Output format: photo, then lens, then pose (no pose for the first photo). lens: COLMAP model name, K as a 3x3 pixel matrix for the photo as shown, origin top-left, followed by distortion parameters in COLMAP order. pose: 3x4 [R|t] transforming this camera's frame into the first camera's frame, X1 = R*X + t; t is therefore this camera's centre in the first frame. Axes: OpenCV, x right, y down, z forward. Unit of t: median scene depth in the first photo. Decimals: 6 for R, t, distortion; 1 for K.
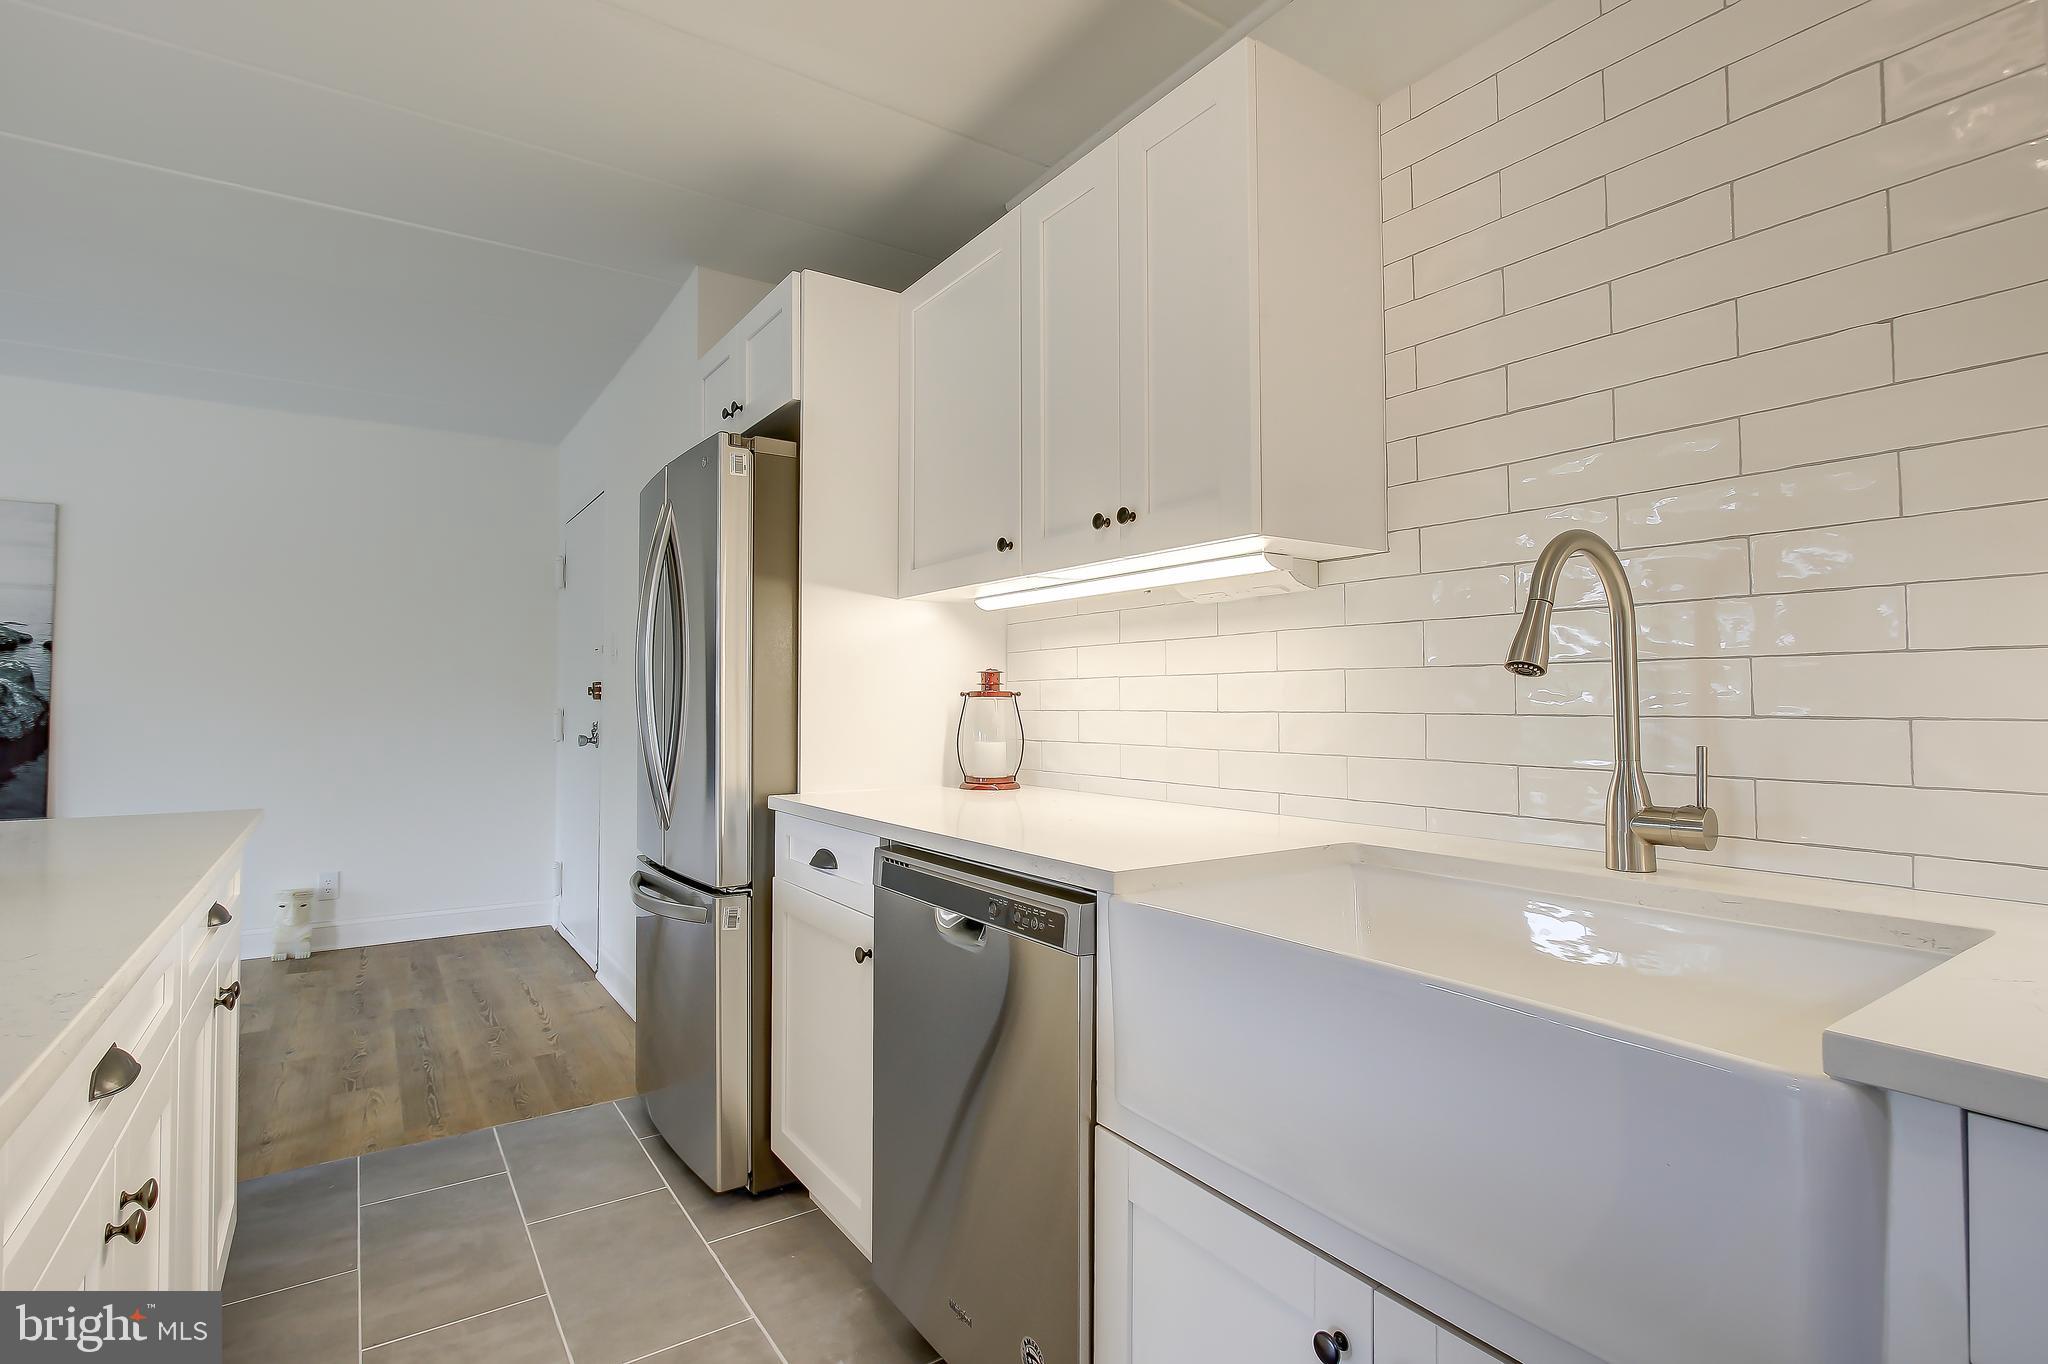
lens RADIAL K [[971.6, 0, 1028.3], [0, 971.6, 673.1], [0, 0, 1]] dist [-0.020794, 0.003603]
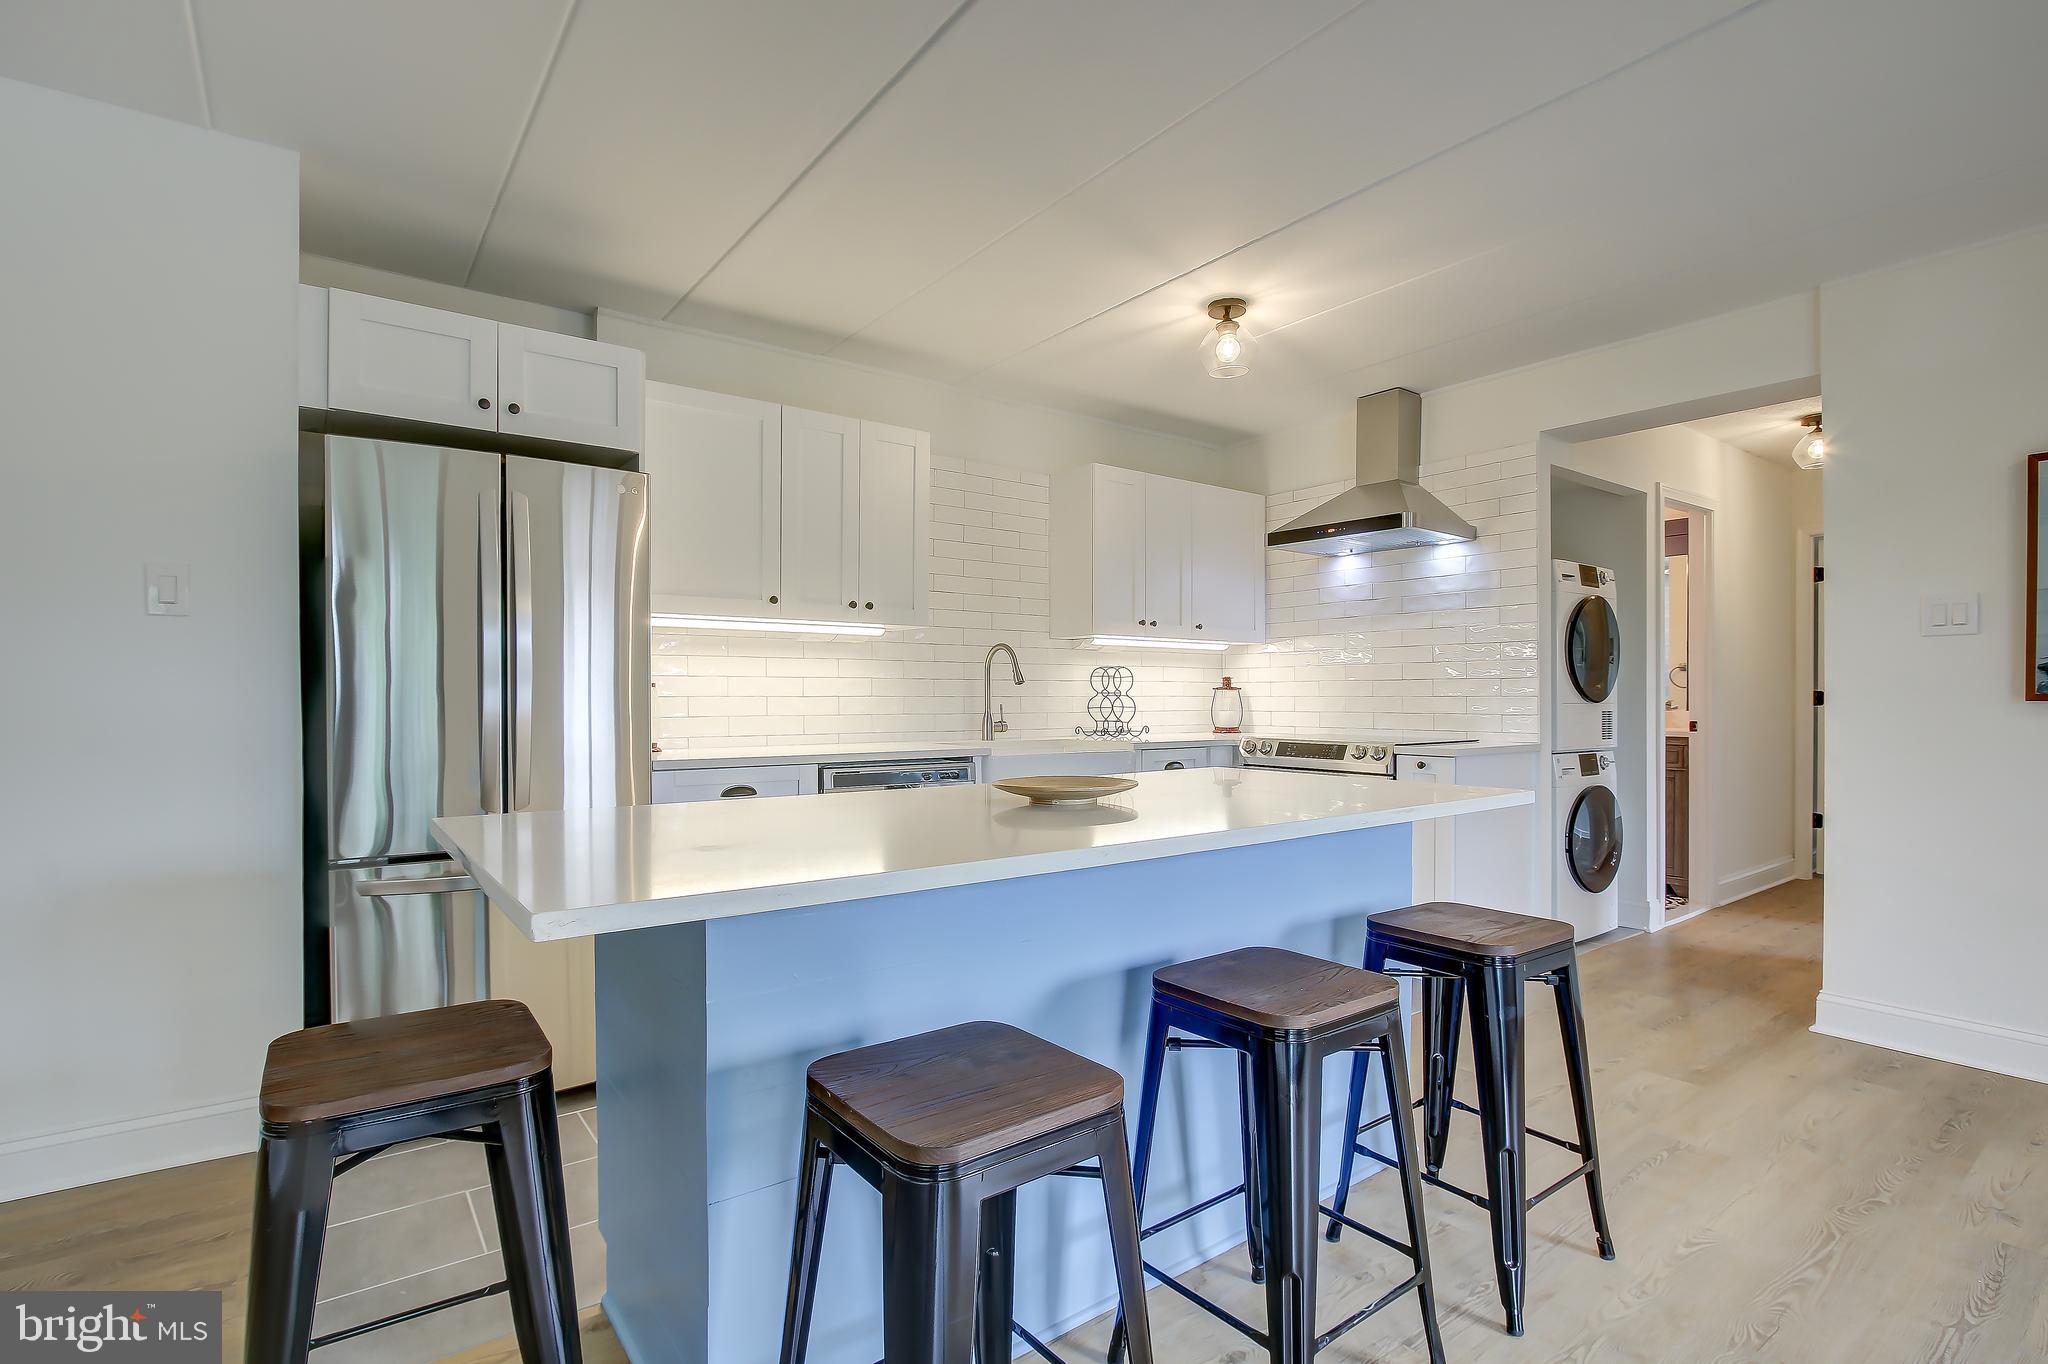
lens RADIAL K [[971.6, 0, 1019.7], [0, 971.6, 702.5], [0, 0, 1]] dist [-0.020794, 0.003603]
pose [[-0.031619, -0.003149, 0.999495, -2.062609], [-0.030218, 0.999541, 0.002193, 0.039712], [-0.999043, -0.030133, -0.031700, 0.713054]]
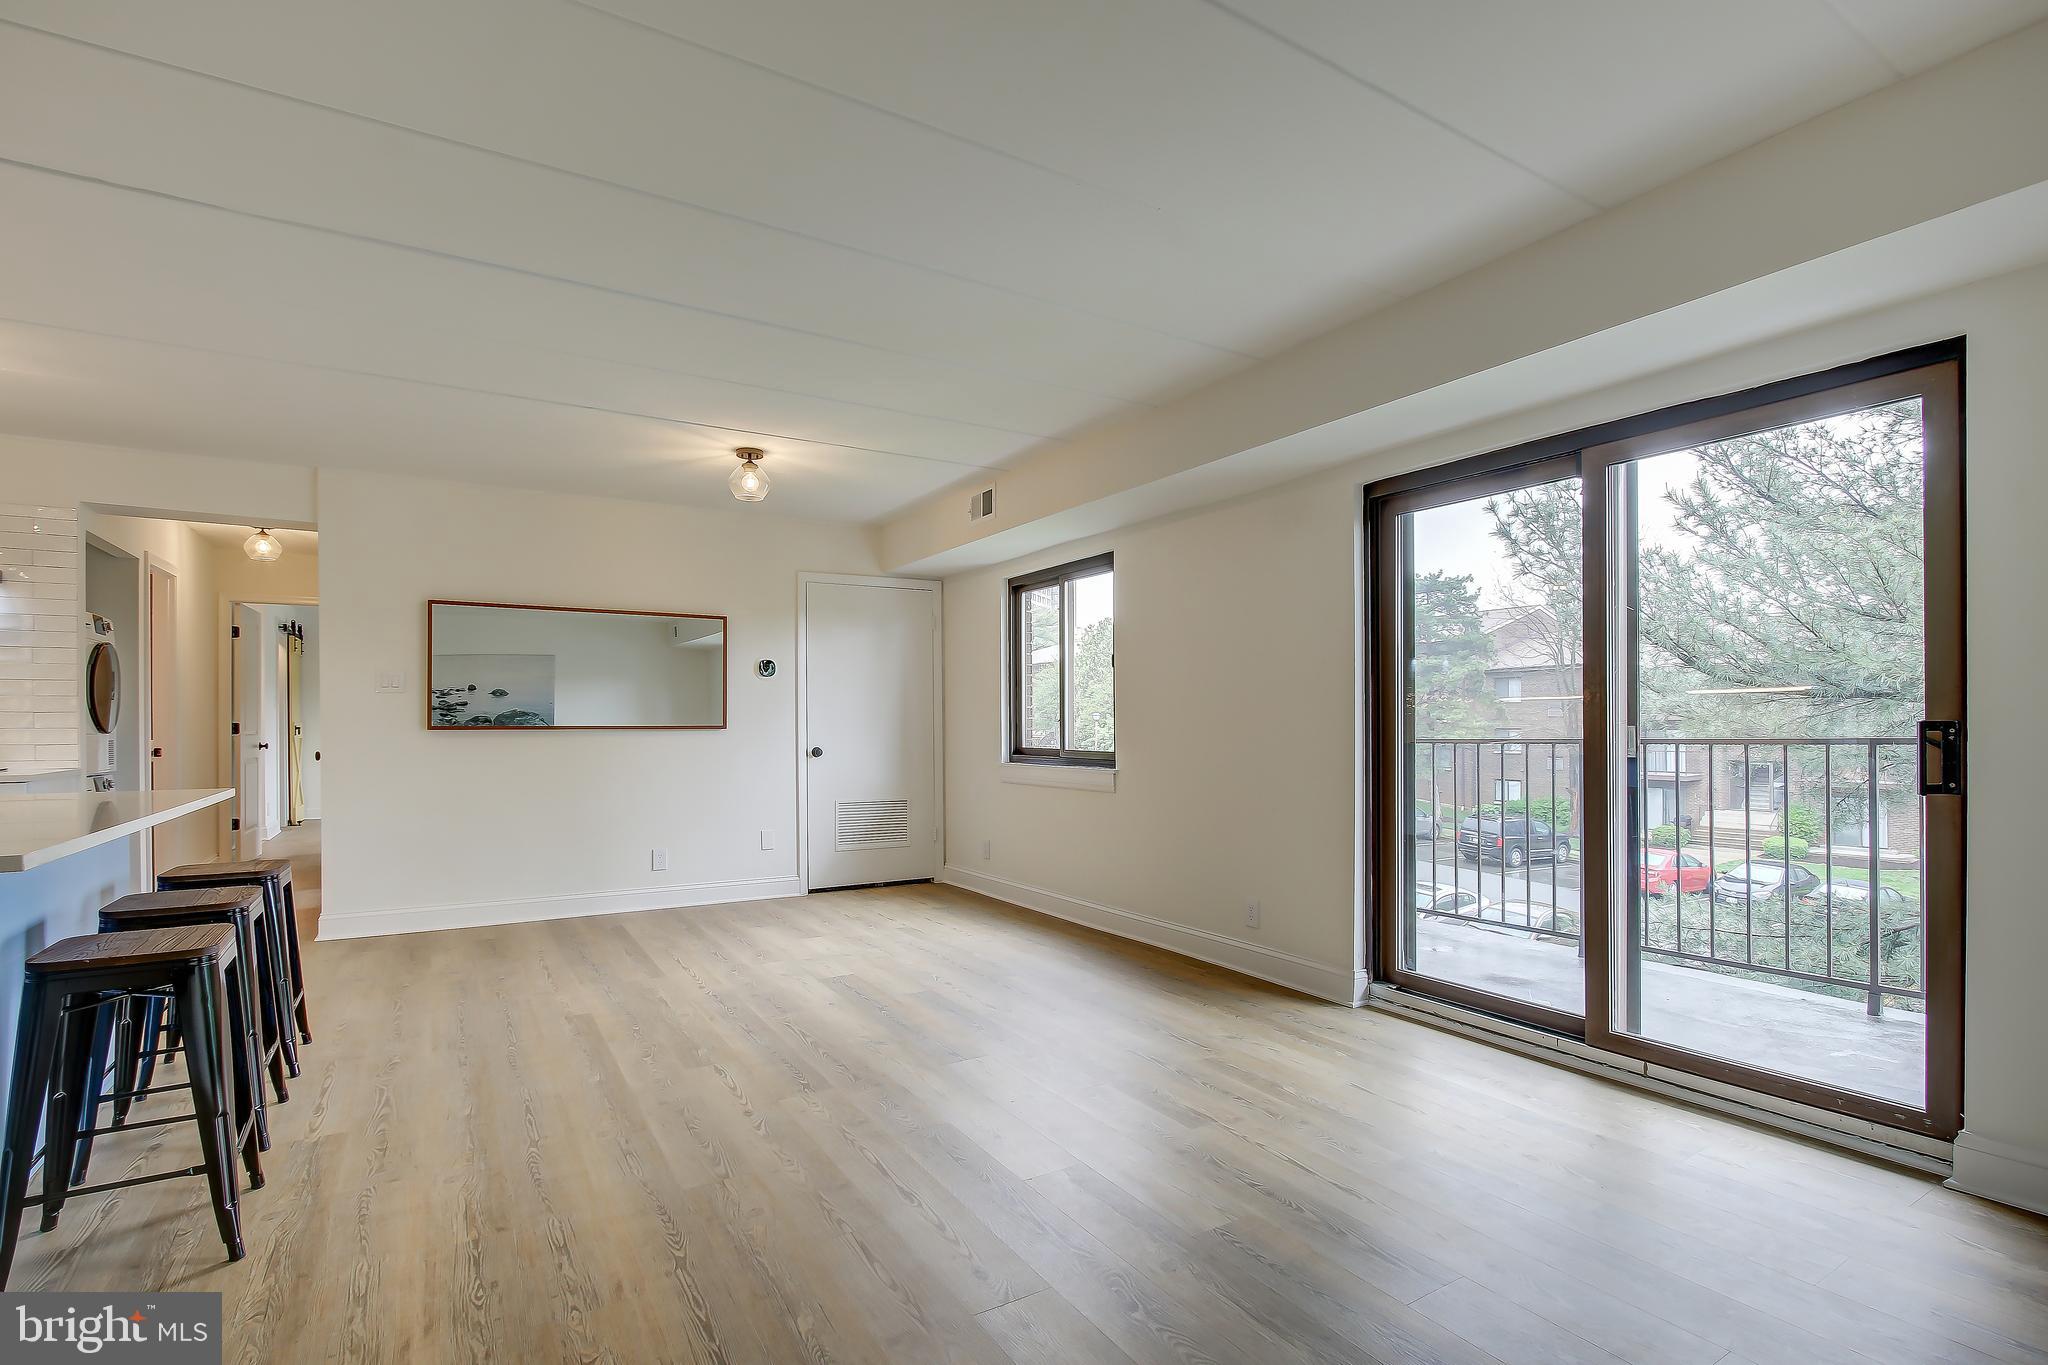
lens RADIAL K [[971.6, 0, 1024.3], [0, 971.6, 723.5], [0, 0, 1]] dist [-0.020794, 0.003603]
pose [[-0.998426, 0.004480, 0.055905, -2.583288], [0.002749, 0.999515, -0.031013, 0.069070], [-0.056016, -0.030811, -0.997954, 1.929756]]
